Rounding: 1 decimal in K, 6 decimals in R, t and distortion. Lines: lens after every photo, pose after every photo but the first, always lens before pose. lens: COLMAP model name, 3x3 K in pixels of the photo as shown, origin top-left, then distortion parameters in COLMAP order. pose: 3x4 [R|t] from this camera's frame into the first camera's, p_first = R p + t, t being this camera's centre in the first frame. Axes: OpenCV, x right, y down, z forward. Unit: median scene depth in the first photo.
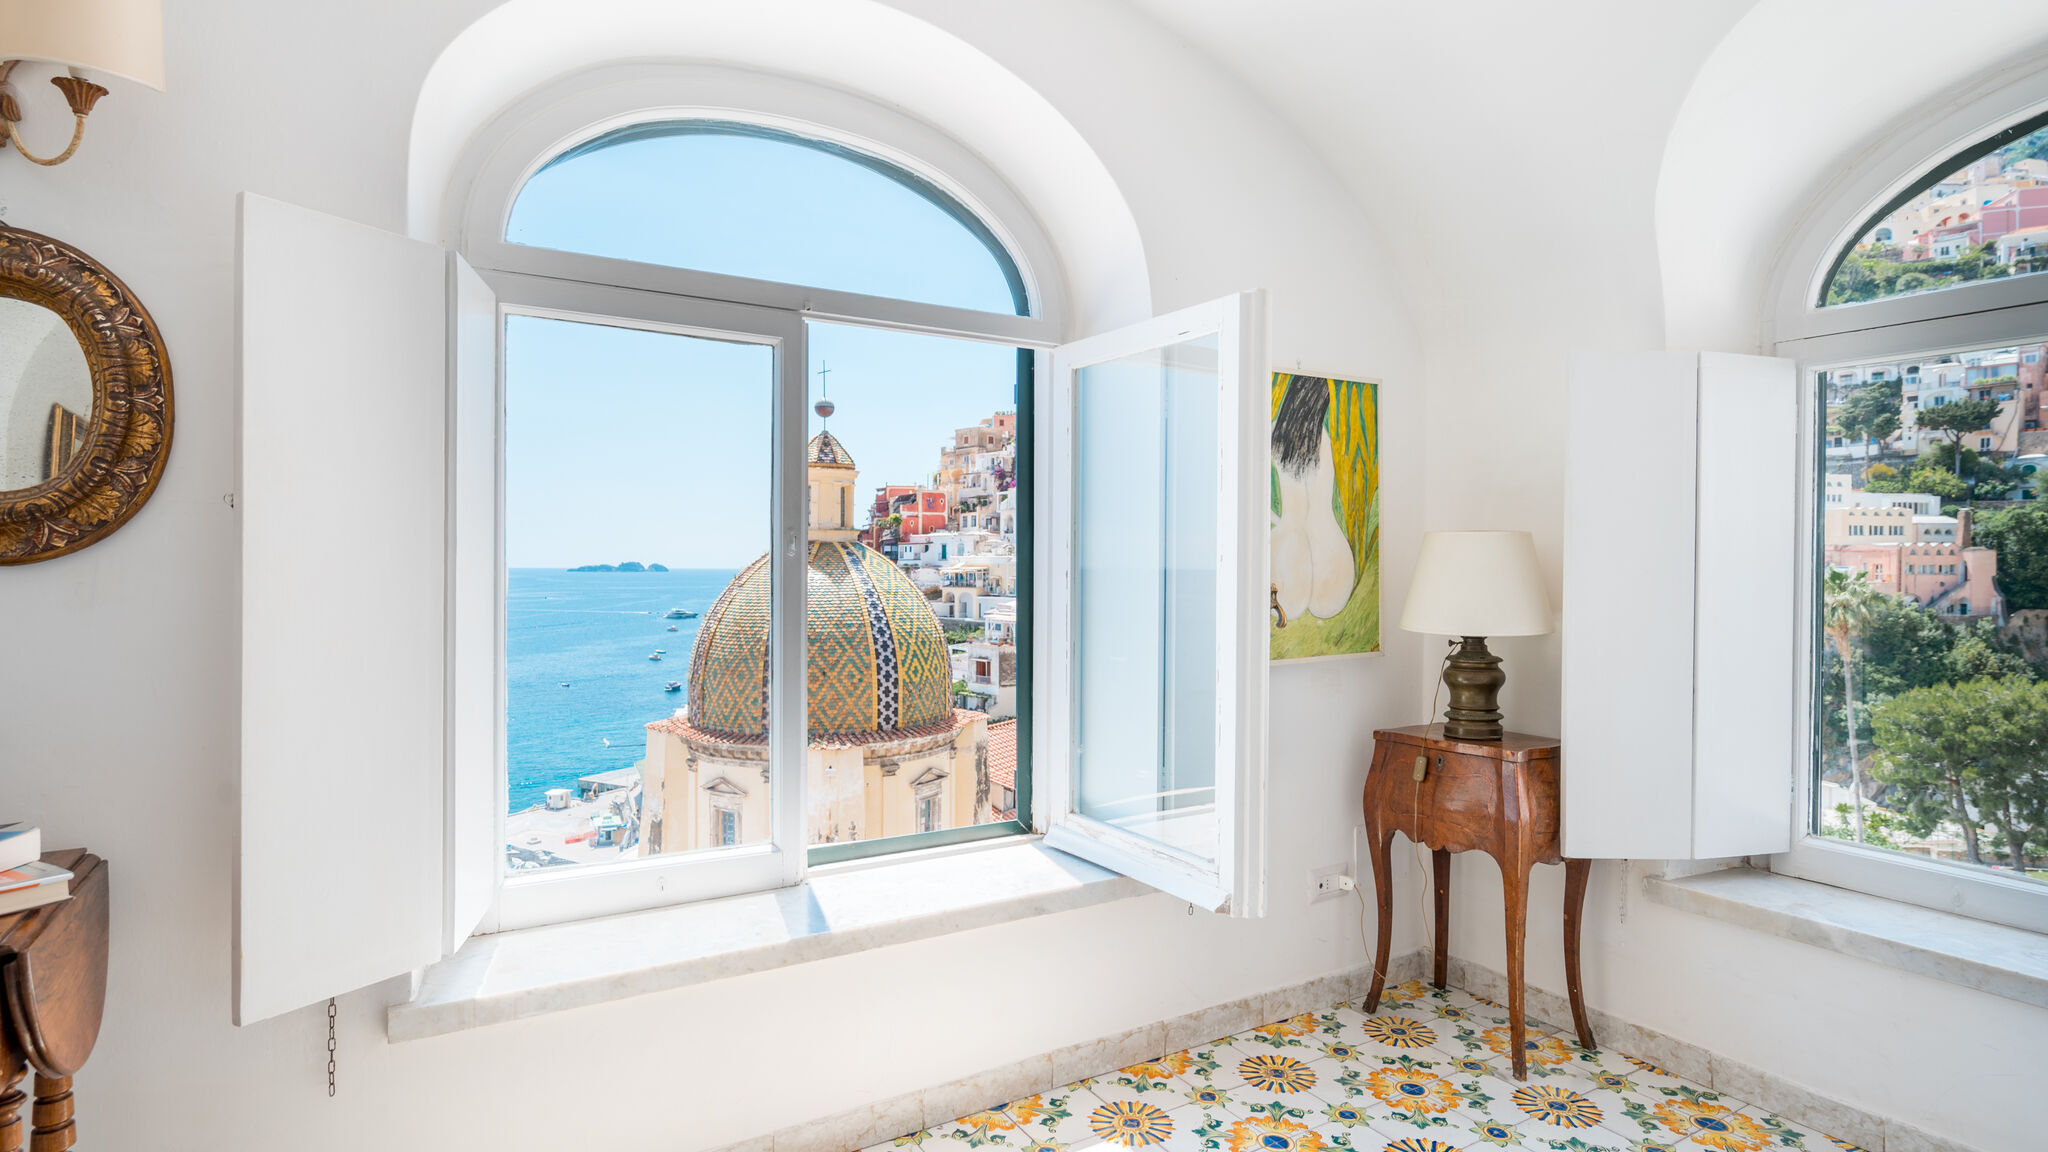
lens RADIAL K [[1006.3, 0, 1049.7], [0, 1006.3, 577.3], [0, 0, 1]] dist [-0.002808, 0.001542]
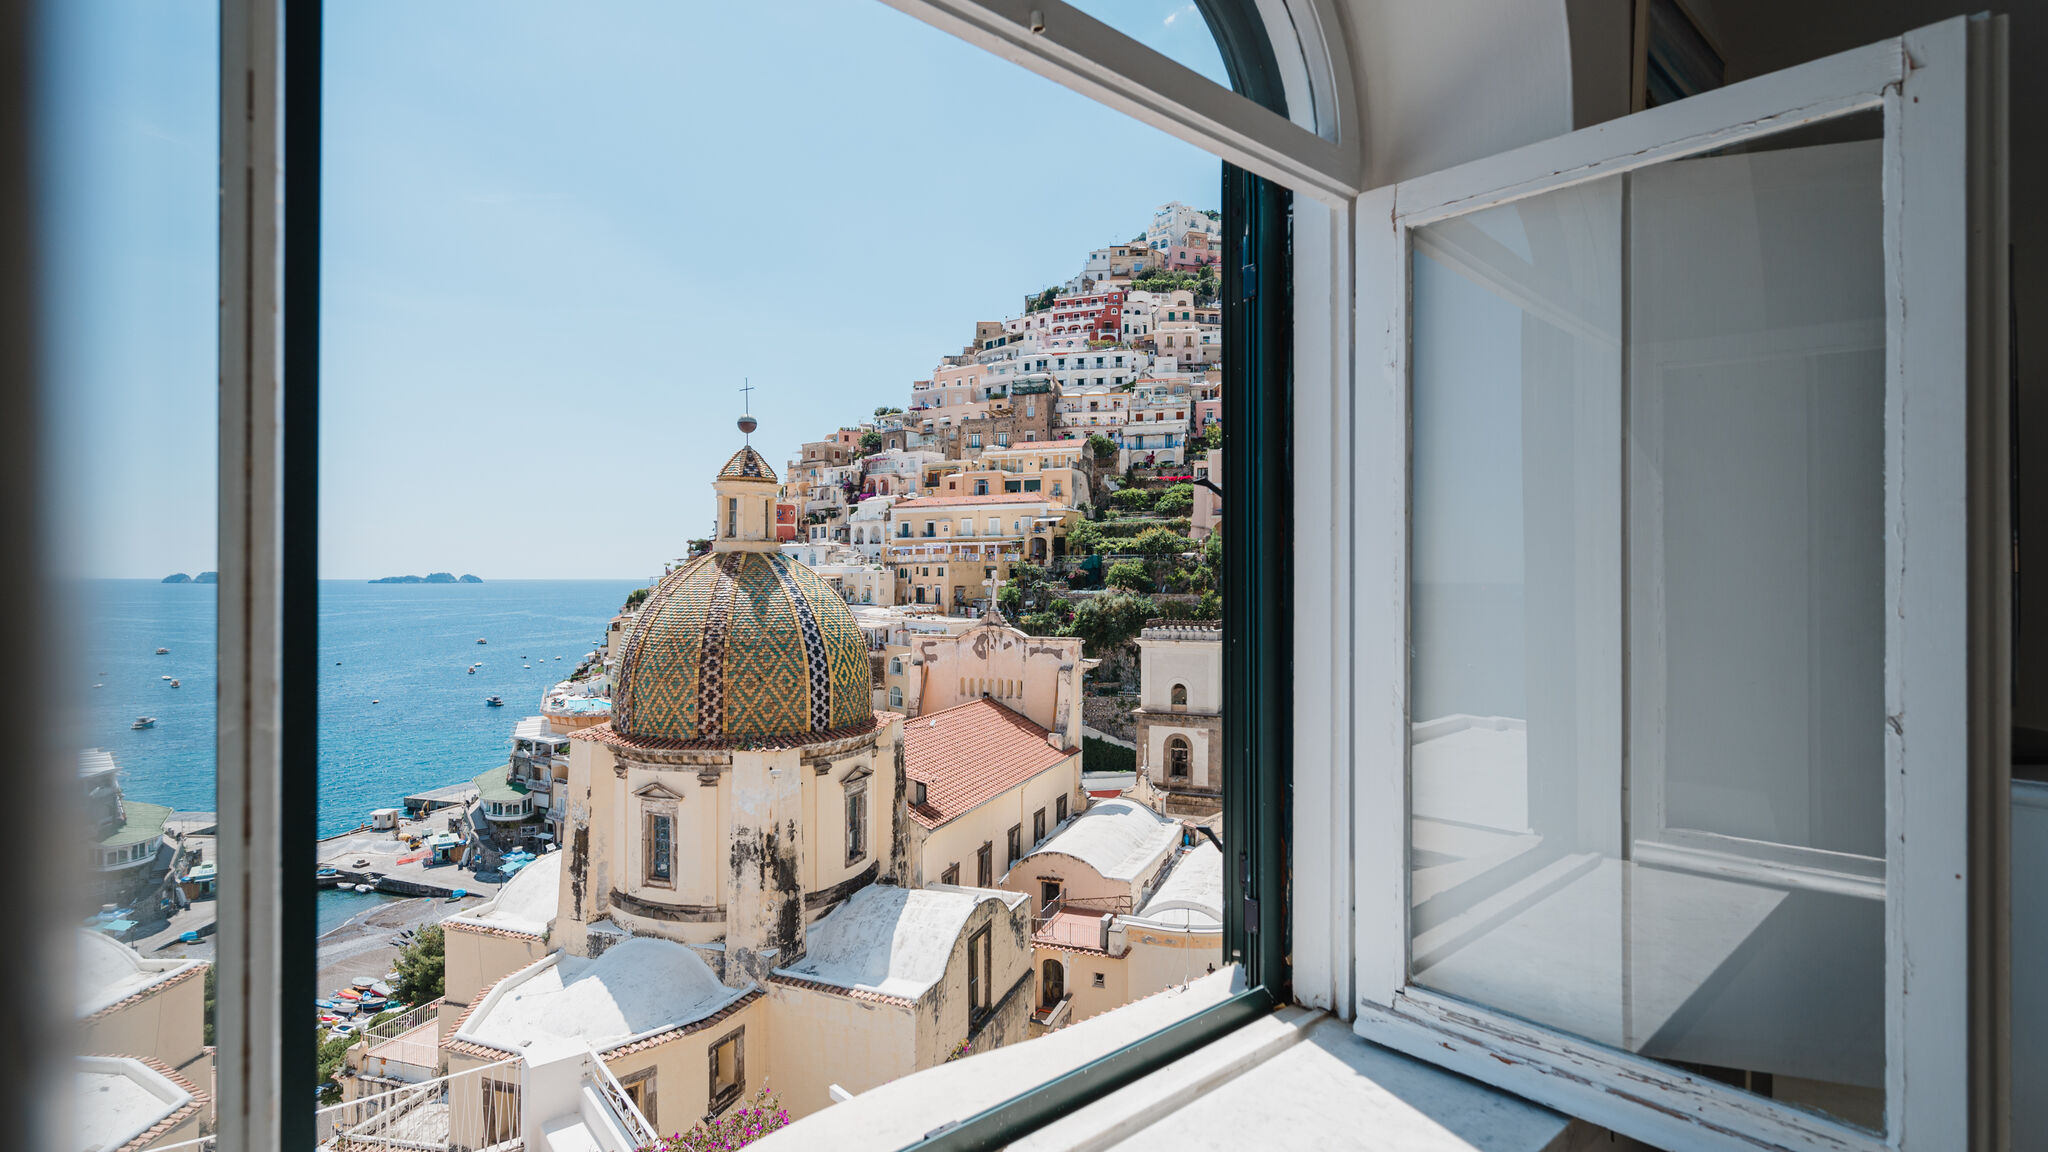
lens RADIAL K [[959.1, 0, 1022.7], [0, 959.1, 576.7], [0, 0, 1]] dist [-0.014335, -0.000109]
pose [[0.983104, -0.003990, 0.183006, -0.893008], [0.005765, 0.999941, -0.009169, 0.002373], [-0.182959, 0.010069, 0.983069, -0.168816]]
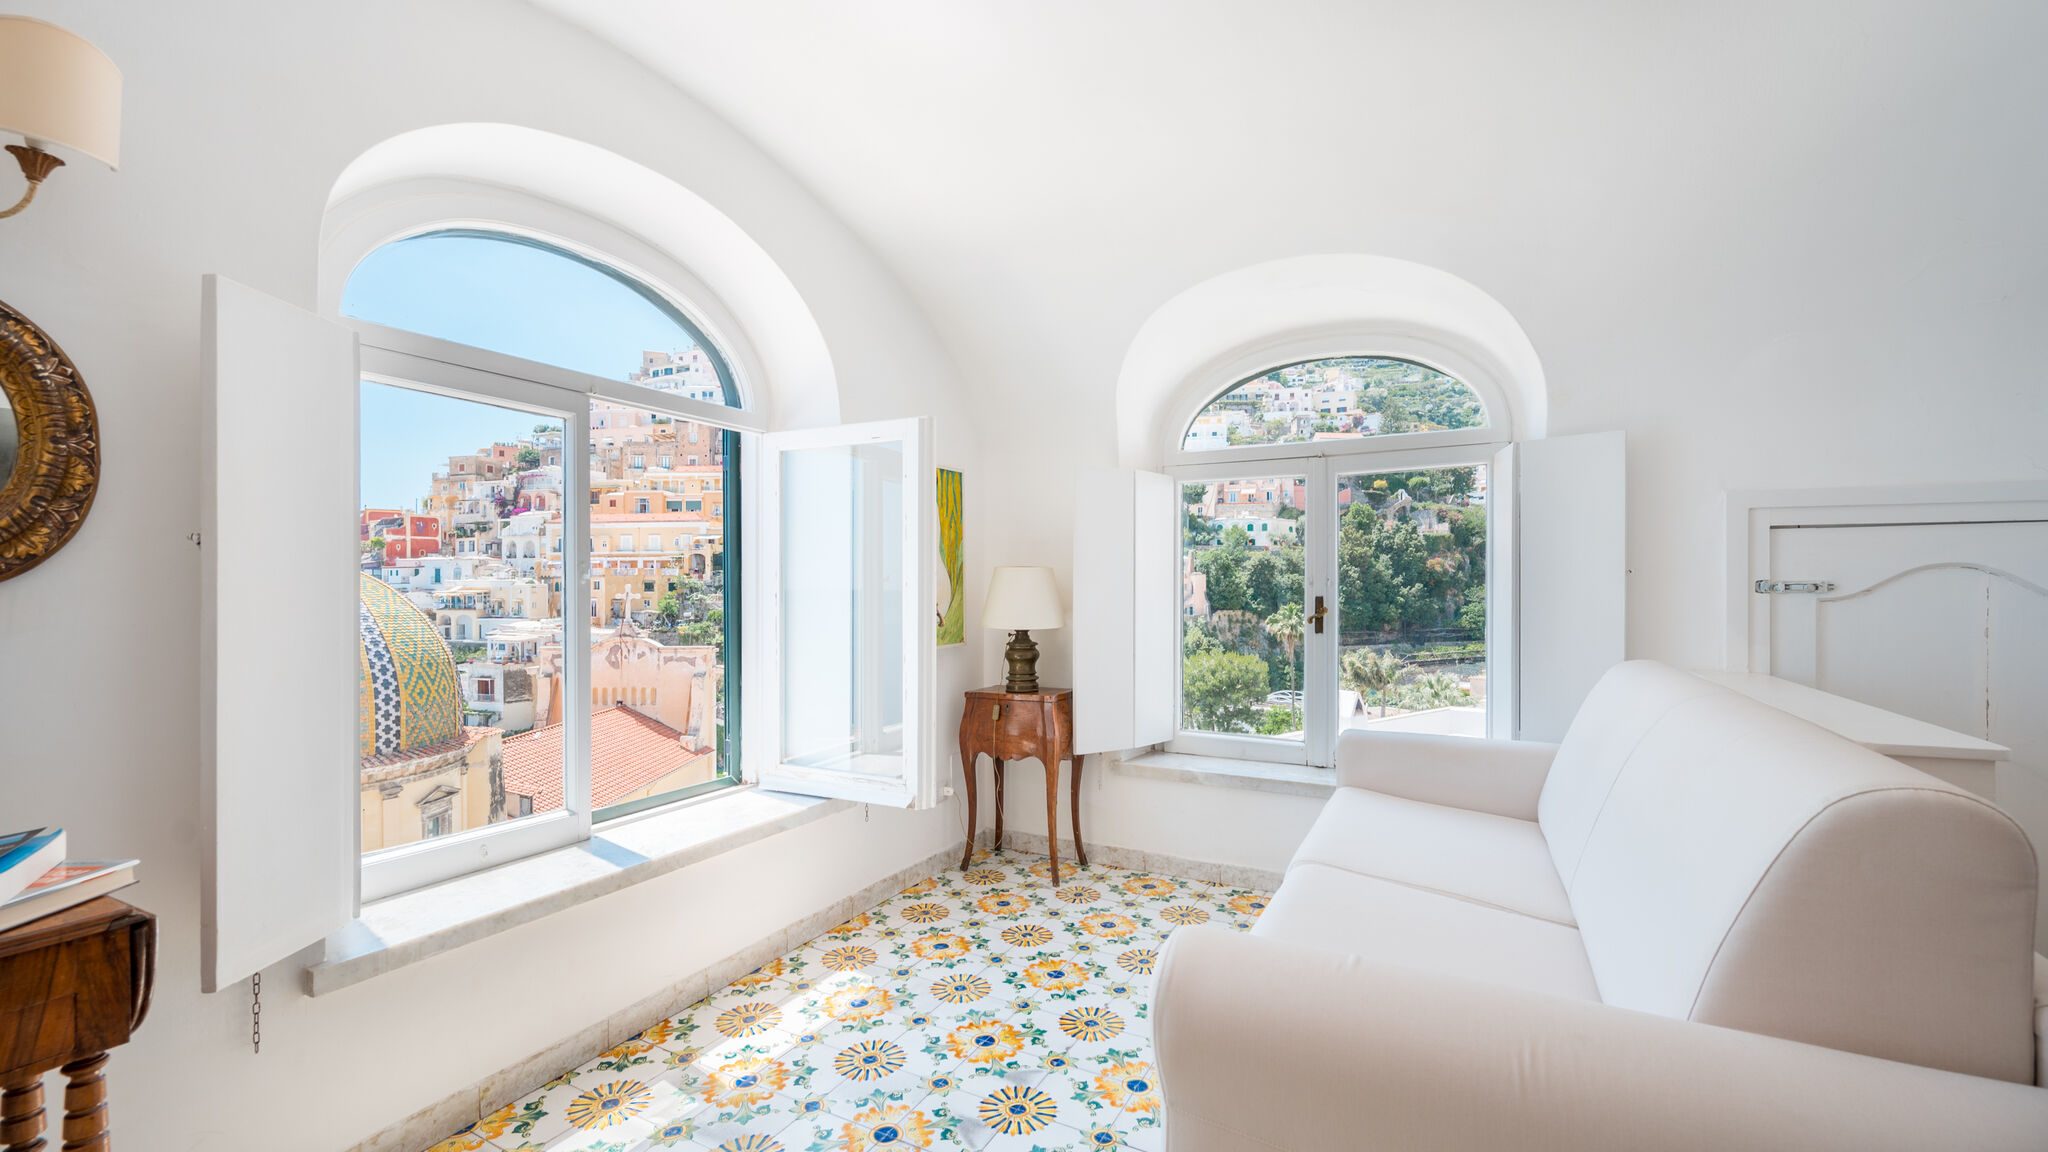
lens RADIAL K [[810.5, 0, 1020.9], [0, 810.5, 590.1], [0, 0, 1]] dist [0.002648, -0.000026]
pose [[0.862250, -0.007739, 0.506424, -0.236450], [0.011573, 0.999923, -0.004424, -0.001233], [-0.506351, 0.009675, 0.862273, -0.141081]]
